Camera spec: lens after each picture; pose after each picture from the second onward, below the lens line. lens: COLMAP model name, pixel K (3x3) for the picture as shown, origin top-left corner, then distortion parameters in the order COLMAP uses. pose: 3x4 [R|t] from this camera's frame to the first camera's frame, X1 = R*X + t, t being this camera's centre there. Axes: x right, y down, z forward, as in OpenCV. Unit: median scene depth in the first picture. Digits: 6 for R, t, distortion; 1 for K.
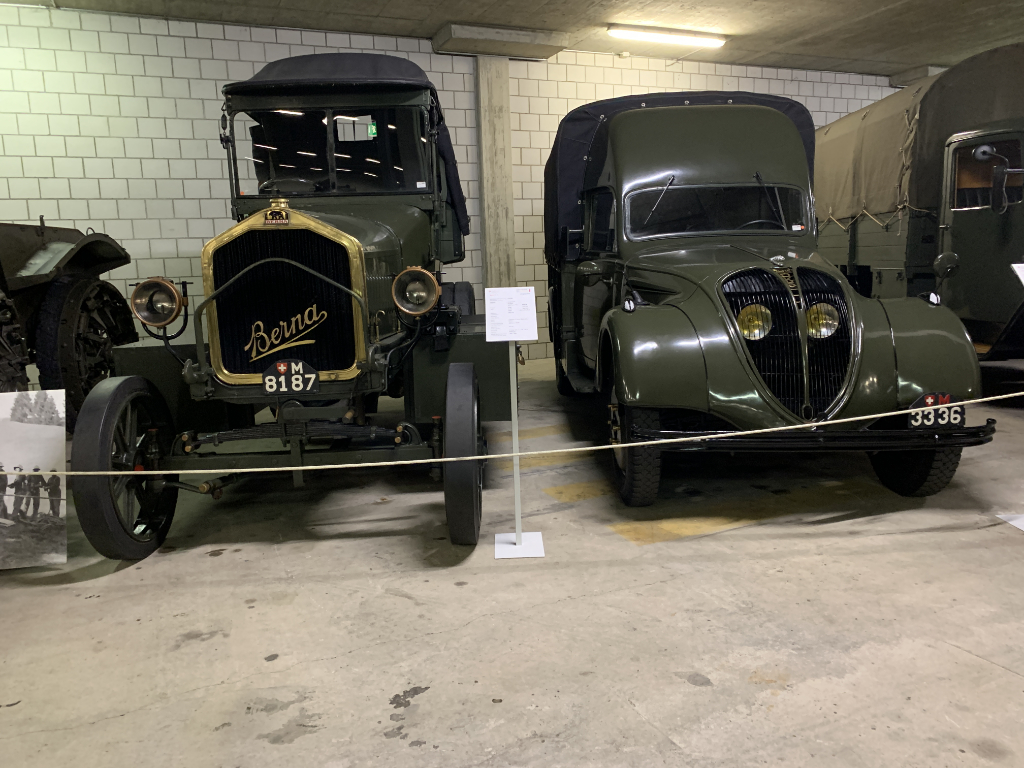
lens RADIAL K [[771.9, 0, 512.0], [0, 771.9, 384.0], [0, 0, 1]] dist [0.034488, -0.045447]
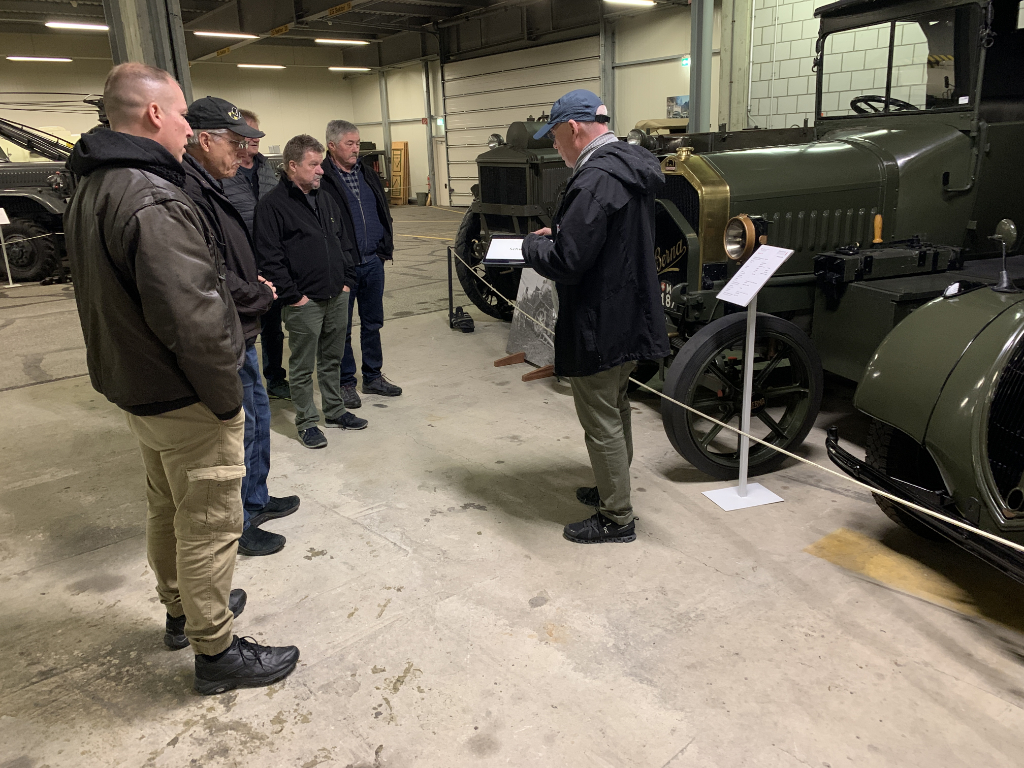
lens RADIAL K [[771.9, 0, 512.0], [0, 771.9, 384.0], [0, 0, 1]] dist [0.034488, -0.045447]
pose [[0.294685, 0.301562, -0.906764, 0.885245], [-0.116645, 0.953156, 0.279083, -0.207268], [0.948448, 0.023528, 0.316057, 0.396881]]
